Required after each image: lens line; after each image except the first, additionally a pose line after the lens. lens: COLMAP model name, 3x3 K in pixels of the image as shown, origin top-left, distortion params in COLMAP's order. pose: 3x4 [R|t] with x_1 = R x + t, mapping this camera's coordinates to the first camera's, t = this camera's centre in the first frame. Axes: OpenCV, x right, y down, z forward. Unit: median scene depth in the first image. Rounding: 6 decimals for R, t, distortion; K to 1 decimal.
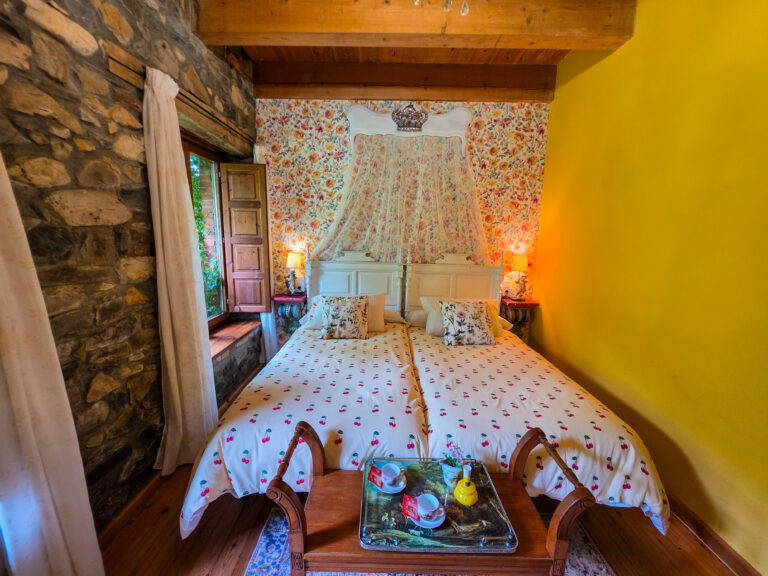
lens RADIAL K [[310.6, 0, 385.2], [0, 310.6, 284.1], [0, 0, 1]] dist [-0.005672, 0.000150]
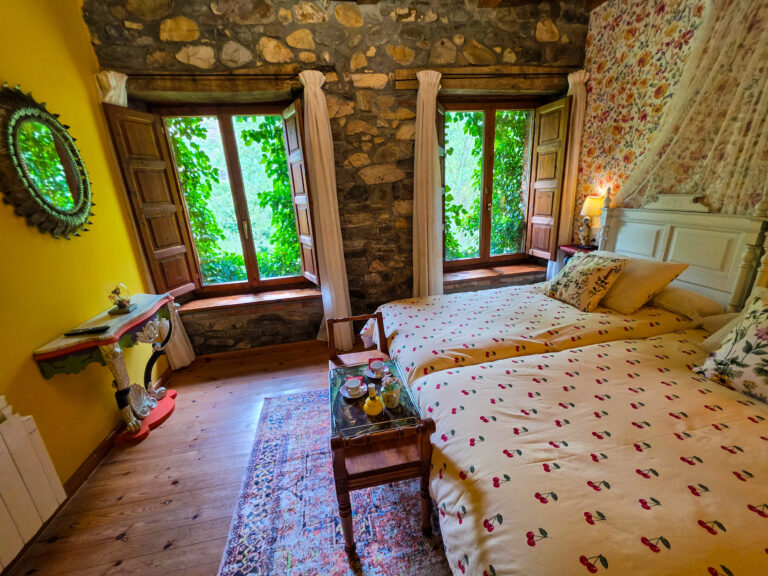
lens RADIAL K [[310.6, 0, 380.4], [0, 310.6, 285.4], [0, 0, 1]] dist [-0.005672, 0.000150]
pose [[0.174862, 0.262706, -0.948899, 0.483762], [-0.094294, 0.963786, 0.249451, -0.026387], [0.980067, 0.045856, 0.193301, 0.295728]]
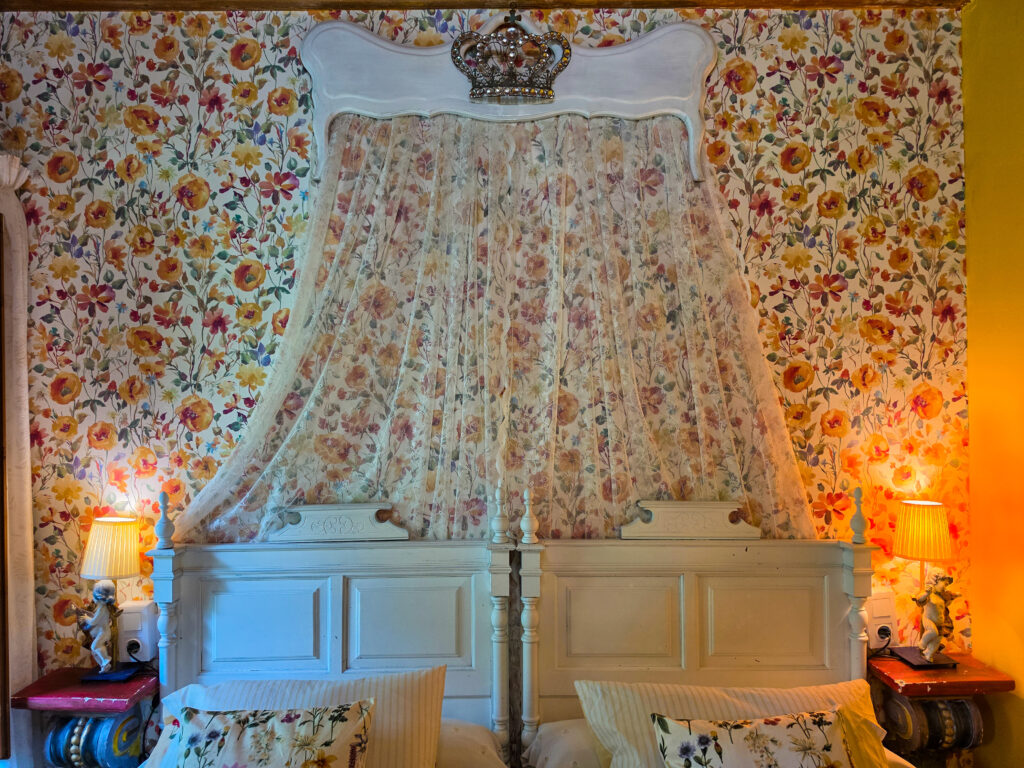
lens RADIAL K [[724.0, 0, 506.1], [0, 724.0, 389.6], [0, 0, 1]] dist [0.031439, -0.033769]
pose [[0.999168, -0.030134, 0.027496, 0.043793], [0.034248, 0.985847, -0.164114, -0.101117], [-0.022161, 0.164919, 0.986058, 0.346463]]
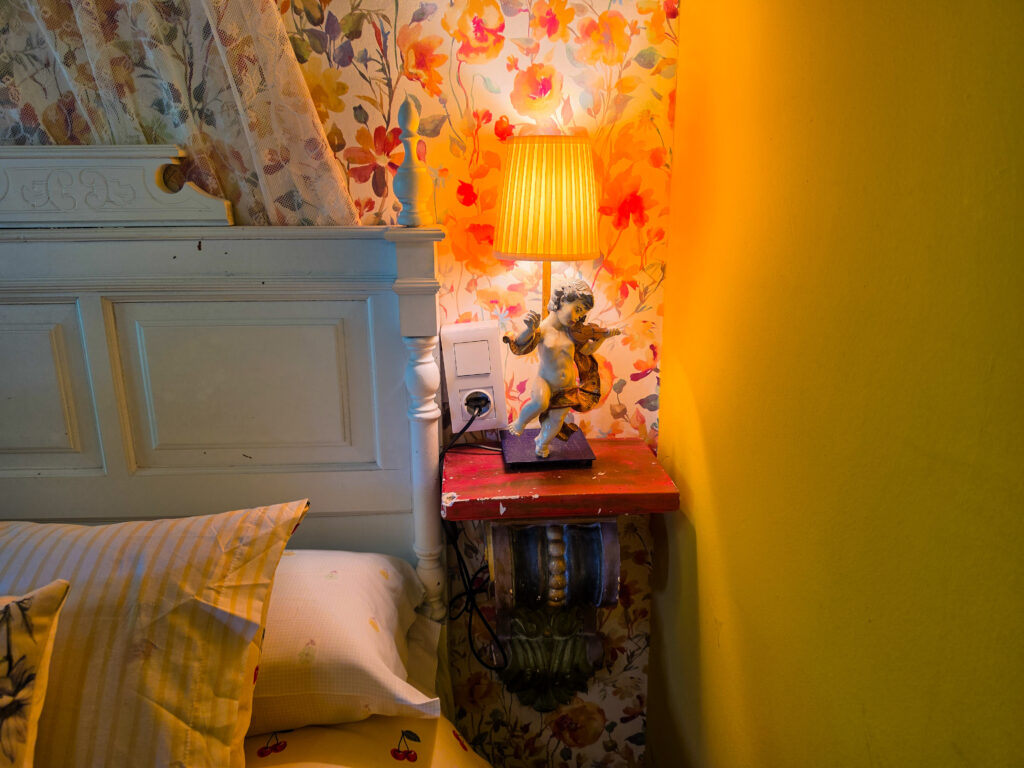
lens RADIAL K [[724.0, 0, 507.5], [0, 724.0, 389.2], [0, 0, 1]] dist [0.031439, -0.033769]
pose [[0.998733, -0.045239, 0.022035, 0.423771], [0.041867, 0.989981, 0.134849, -0.029718], [-0.027915, -0.133755, 0.990621, 0.705439]]
